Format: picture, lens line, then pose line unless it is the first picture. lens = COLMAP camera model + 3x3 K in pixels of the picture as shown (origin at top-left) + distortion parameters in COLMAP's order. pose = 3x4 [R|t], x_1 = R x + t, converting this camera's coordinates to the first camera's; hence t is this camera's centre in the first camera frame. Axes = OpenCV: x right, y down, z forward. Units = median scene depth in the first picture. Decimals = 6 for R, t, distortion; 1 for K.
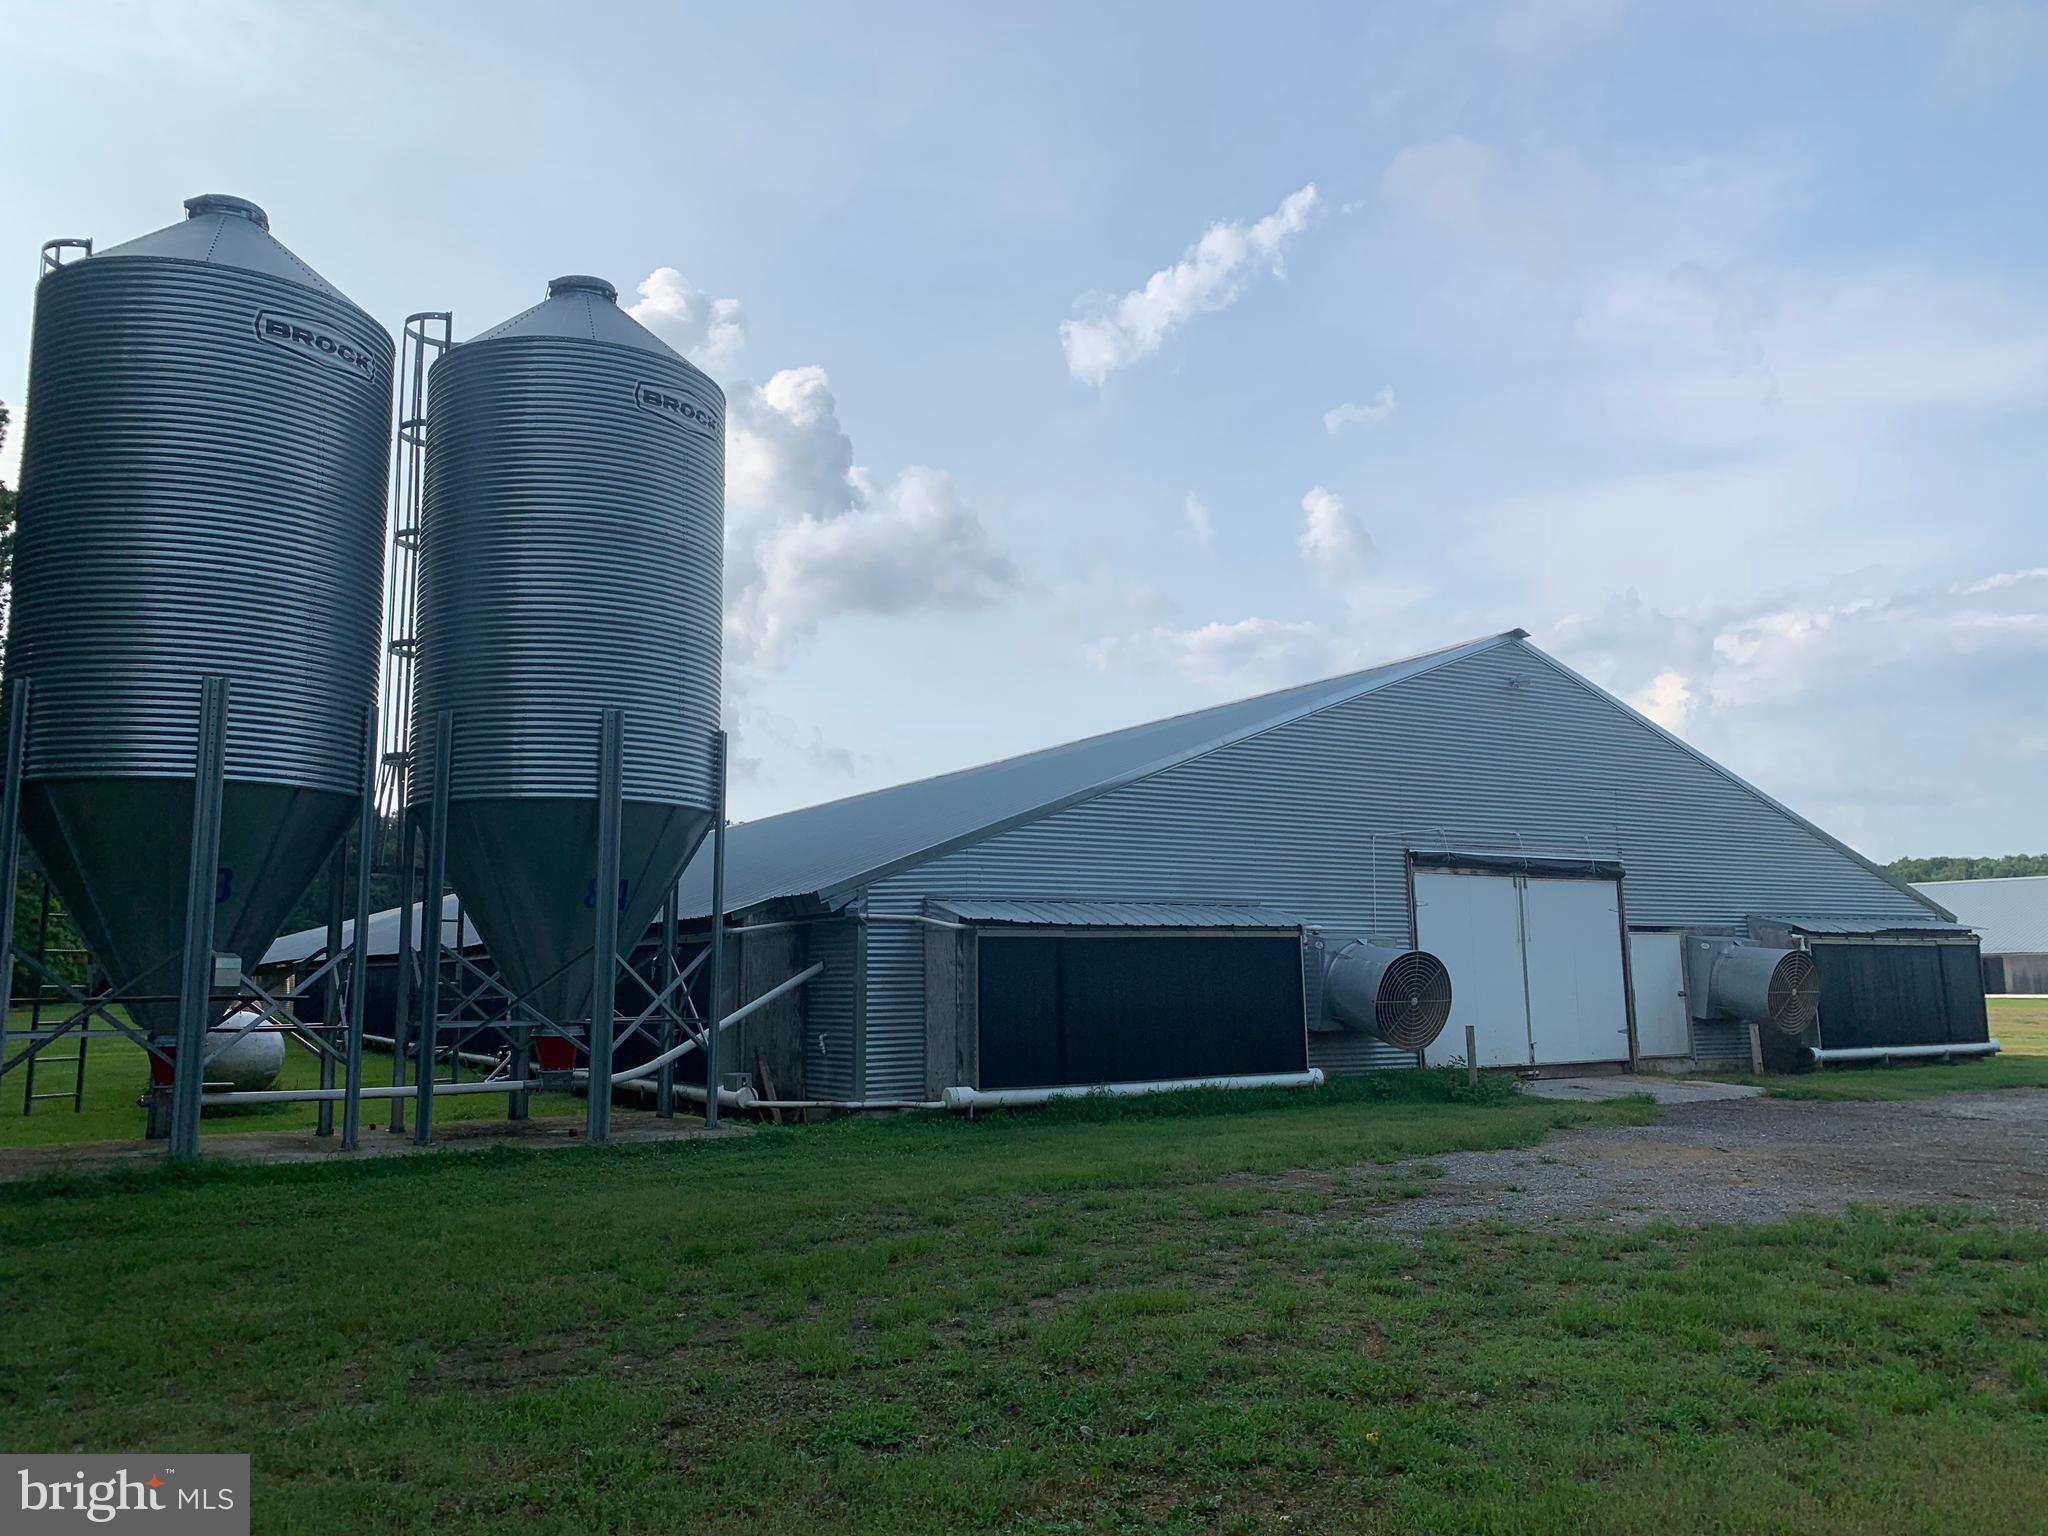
lens RADIAL K [[1590.2, 0, 1024.0], [0, 1590.2, 768.0], [0, 0, 1]] dist [-0.004855, -0.005030]
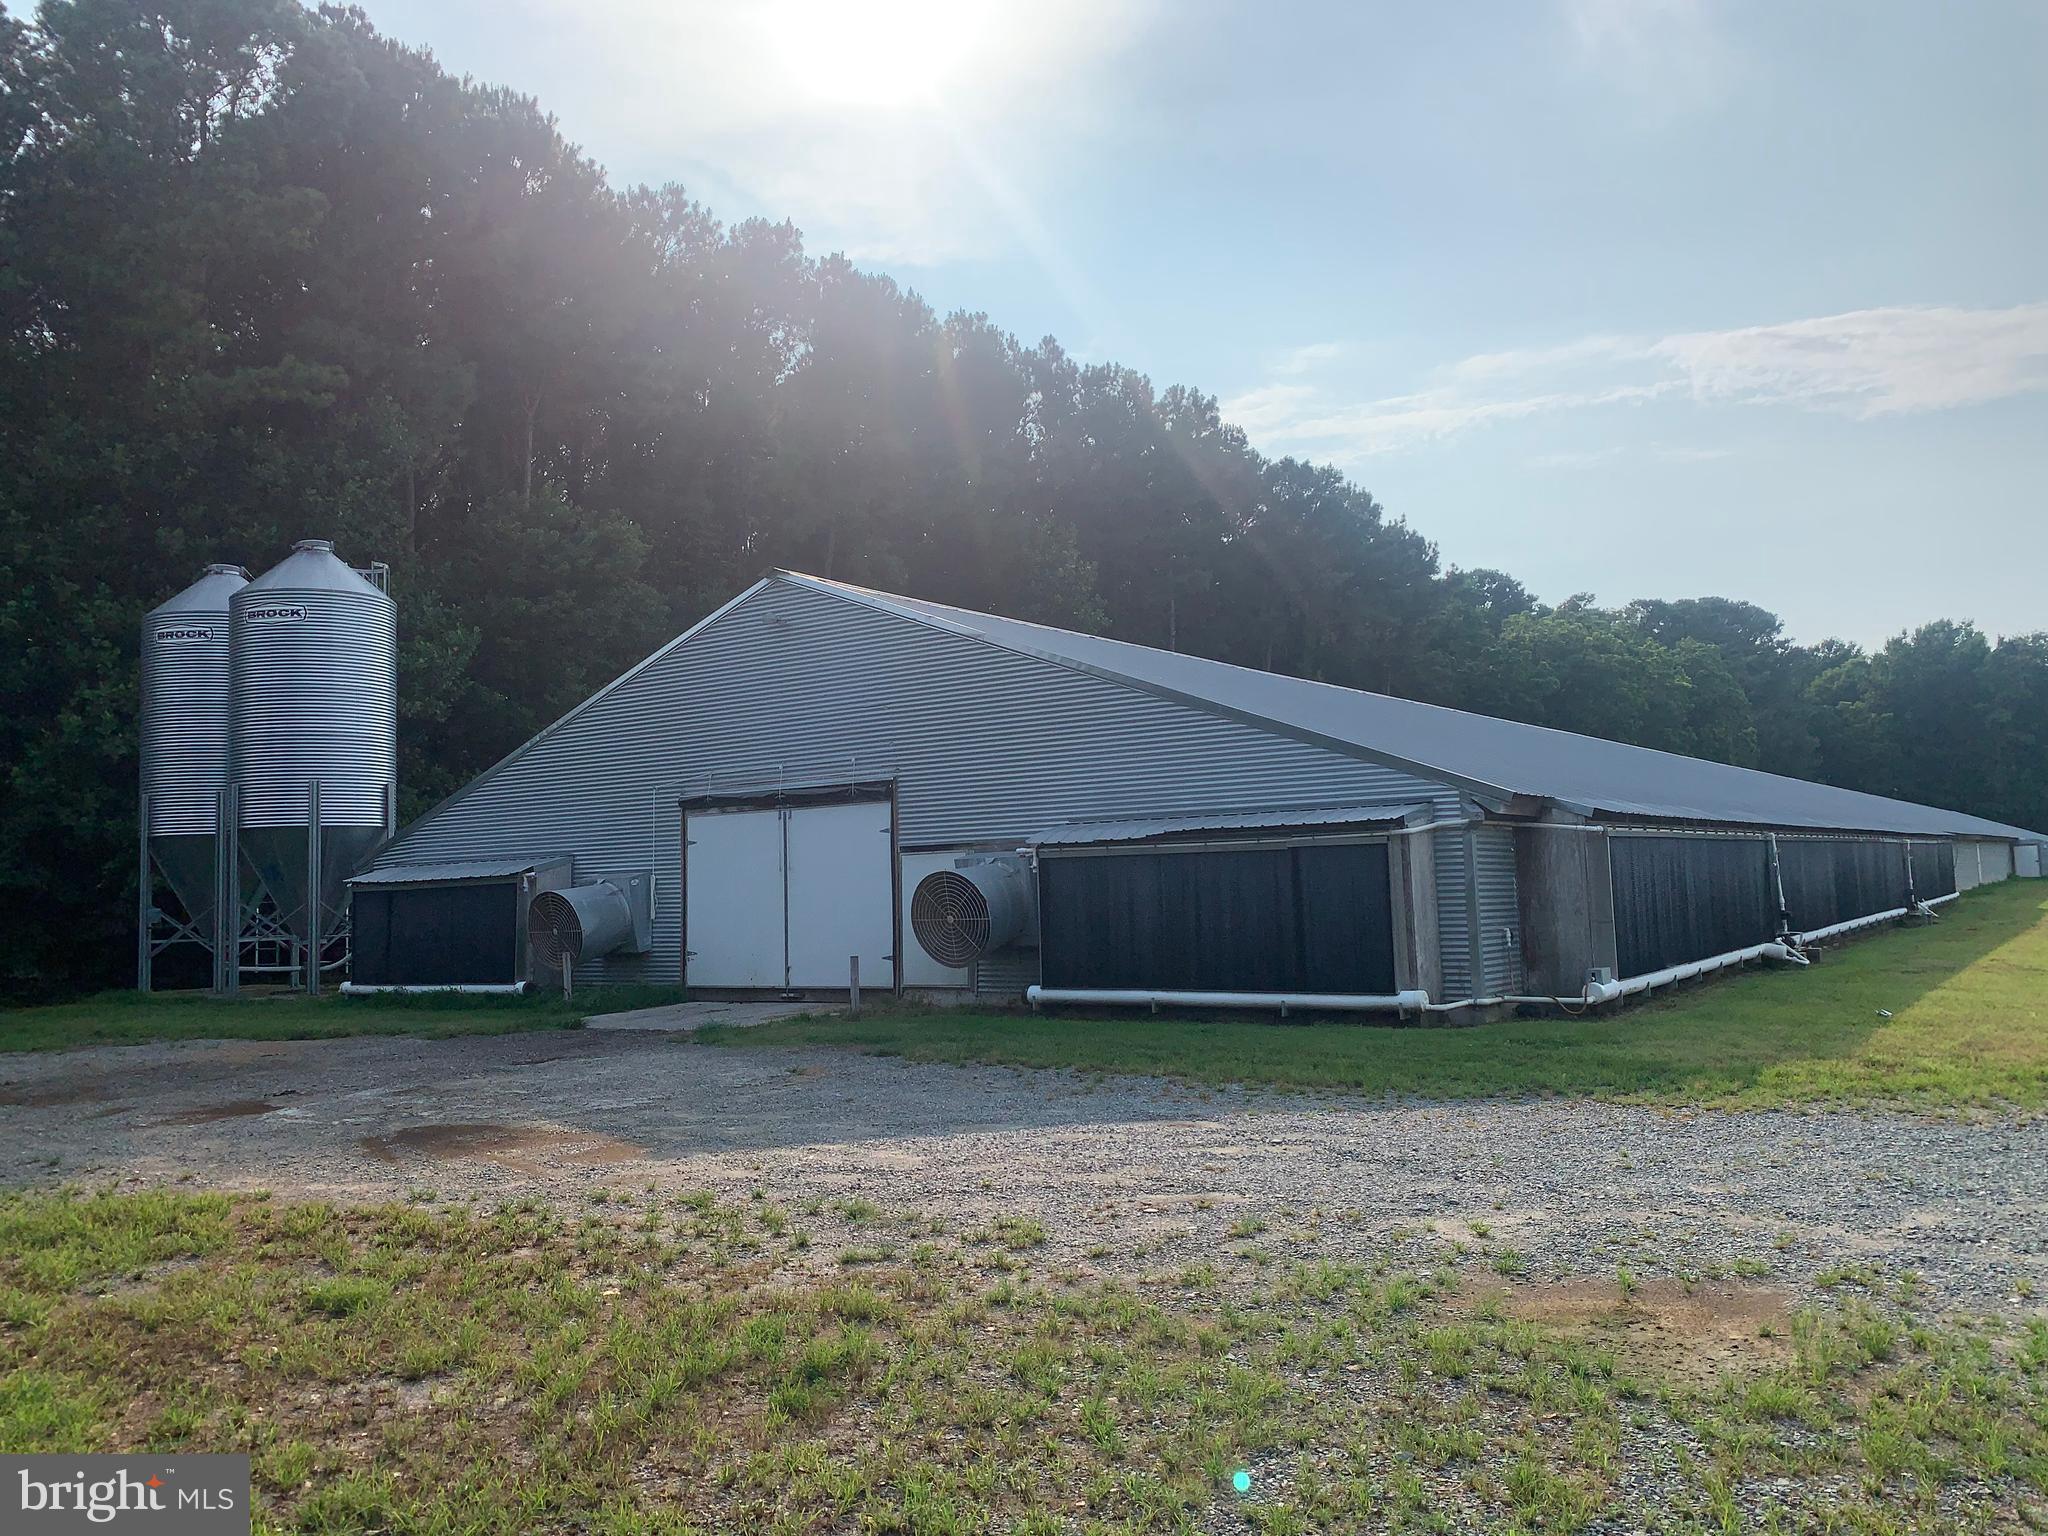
lens RADIAL K [[1590.2, 0, 1024.0], [0, 1590.2, 768.0], [0, 0, 1]] dist [-0.004855, -0.005030]
pose [[0.409872, -0.075077, -0.909048, 1.320628], [0.157380, 0.987481, -0.010596, 0.078089], [0.898463, -0.138723, 0.416557, 0.711916]]
